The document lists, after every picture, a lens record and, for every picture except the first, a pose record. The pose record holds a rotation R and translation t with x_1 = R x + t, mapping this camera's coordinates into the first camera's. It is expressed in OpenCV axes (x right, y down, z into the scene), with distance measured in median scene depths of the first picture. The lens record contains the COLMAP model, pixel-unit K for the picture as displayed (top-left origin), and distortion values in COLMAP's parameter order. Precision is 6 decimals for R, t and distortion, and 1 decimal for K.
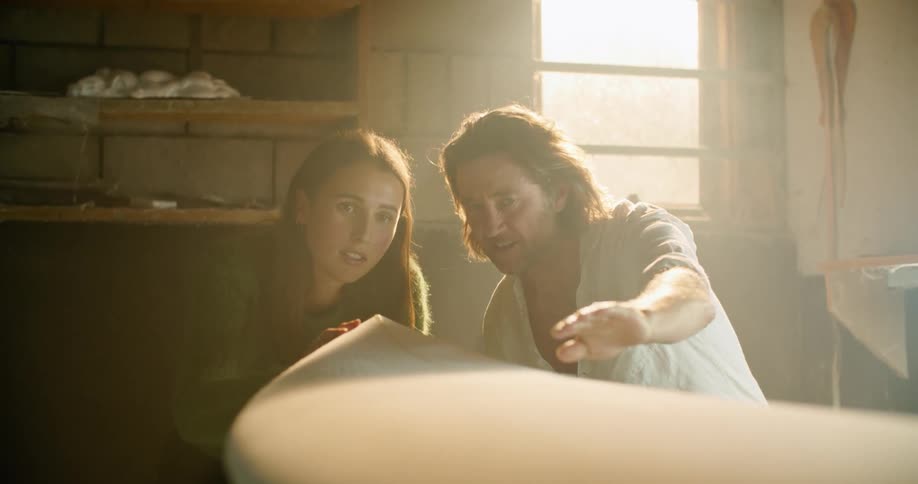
lens RADIAL K [[1448.4, 0, 451.6], [0, 1448.4, 237.8], [0, 0, 1]] dist [-0.102096, 0.000000]
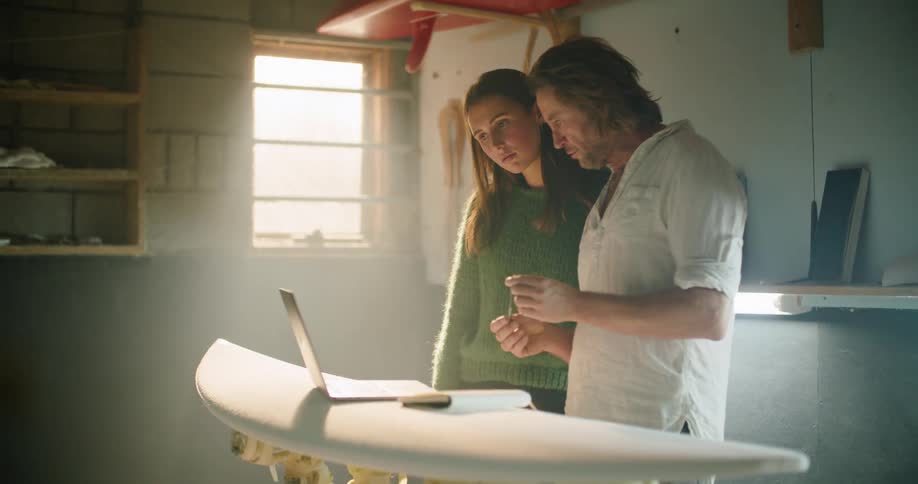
lens RADIAL K [[1448.4, 0, 459.8], [0, 1448.4, 228.1], [0, 0, 1]] dist [-0.102096, 0.000000]
pose [[0.955617, 0.006836, 0.294532, -0.176320], [-0.016883, 0.999359, 0.031583, -0.084784], [-0.294127, -0.035154, 0.955120, -0.458026]]
